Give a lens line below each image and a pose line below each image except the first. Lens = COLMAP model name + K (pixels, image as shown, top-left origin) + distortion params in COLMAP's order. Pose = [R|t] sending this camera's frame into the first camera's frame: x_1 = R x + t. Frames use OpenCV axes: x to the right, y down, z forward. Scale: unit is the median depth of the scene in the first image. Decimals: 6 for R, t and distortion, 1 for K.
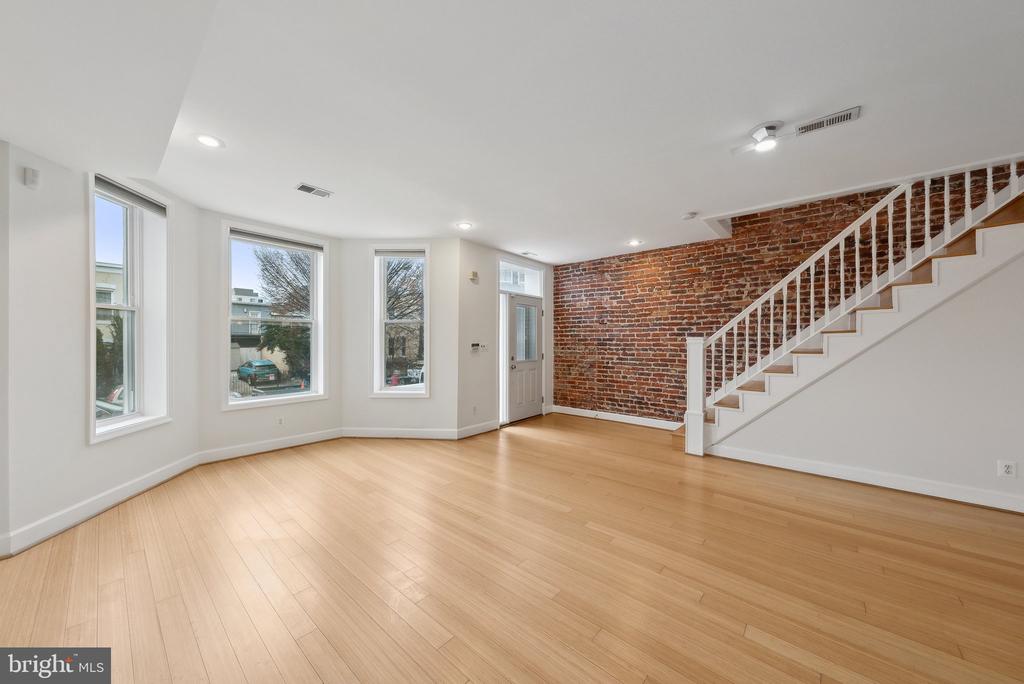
lens RADIAL K [[357.8, 0, 510.9], [0, 357.8, 339.2], [0, 0, 1]] dist [0.003156, -0.000068]
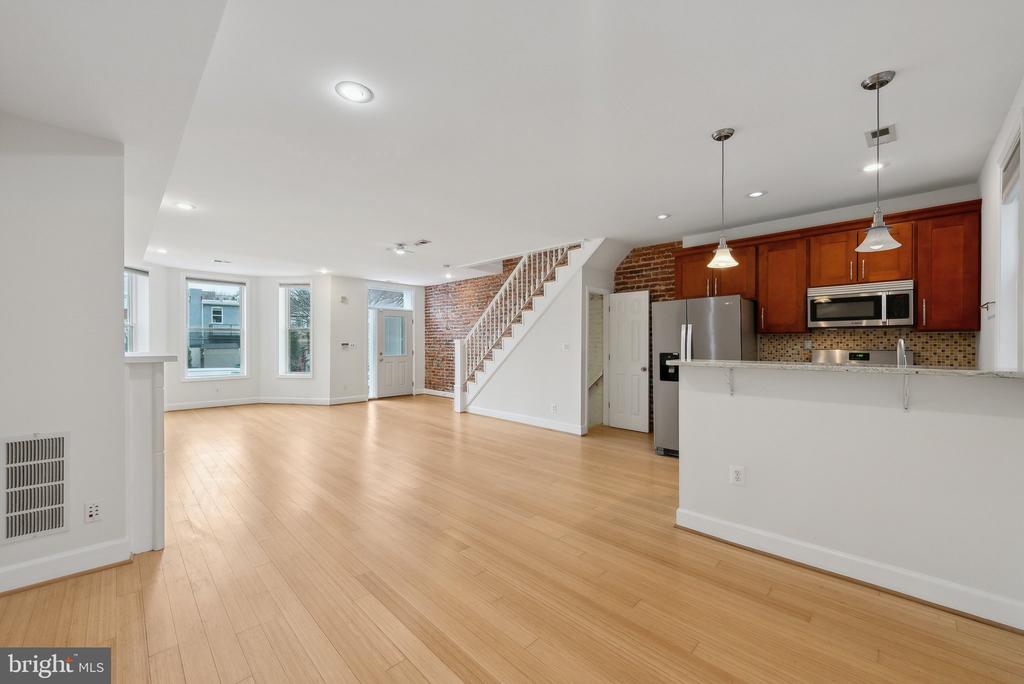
lens RADIAL K [[407.4, 0, 522.5], [0, 407.4, 340.1], [0, 0, 1]] dist [0.003094, 0.000401]
pose [[0.997562, -0.001886, -0.069753, 0.718824], [0.001990, 0.999997, 0.001427, -0.002916], [0.069750, -0.001562, 0.997563, -0.629930]]
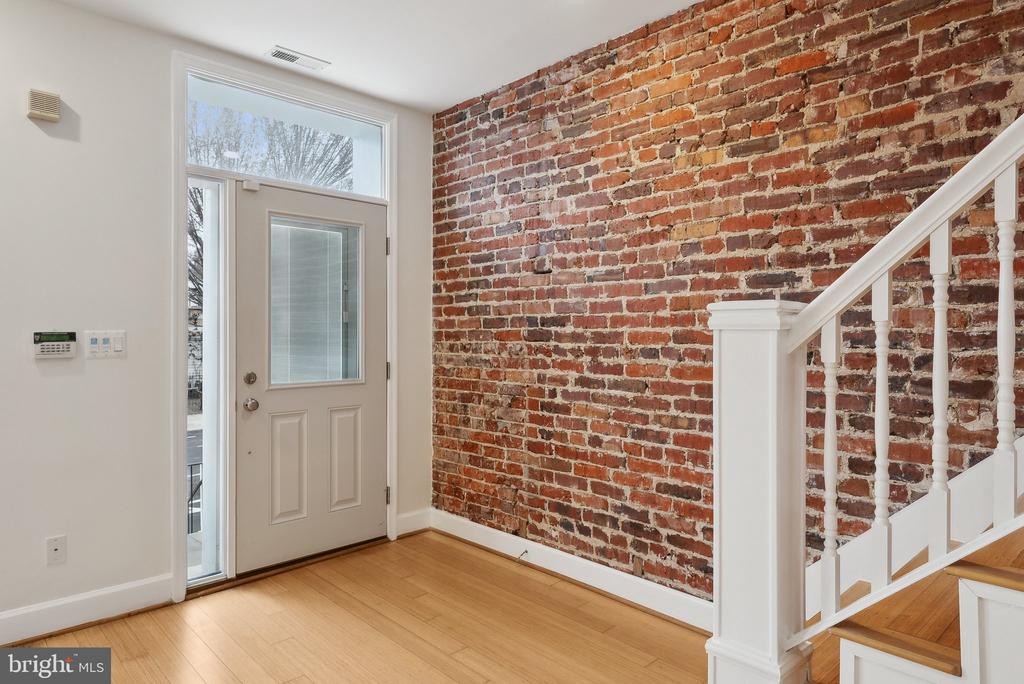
lens RADIAL K [[621.3, 0, 522.4], [0, 621.3, 329.2], [0, 0, 1]] dist [0.002779, 0.002713]
pose [[0.994741, -0.000321, -0.102418, 0.323373], [0.000205, 0.999999, -0.001142, 0.009757], [0.102418, 0.001115, 0.994741, 0.476180]]
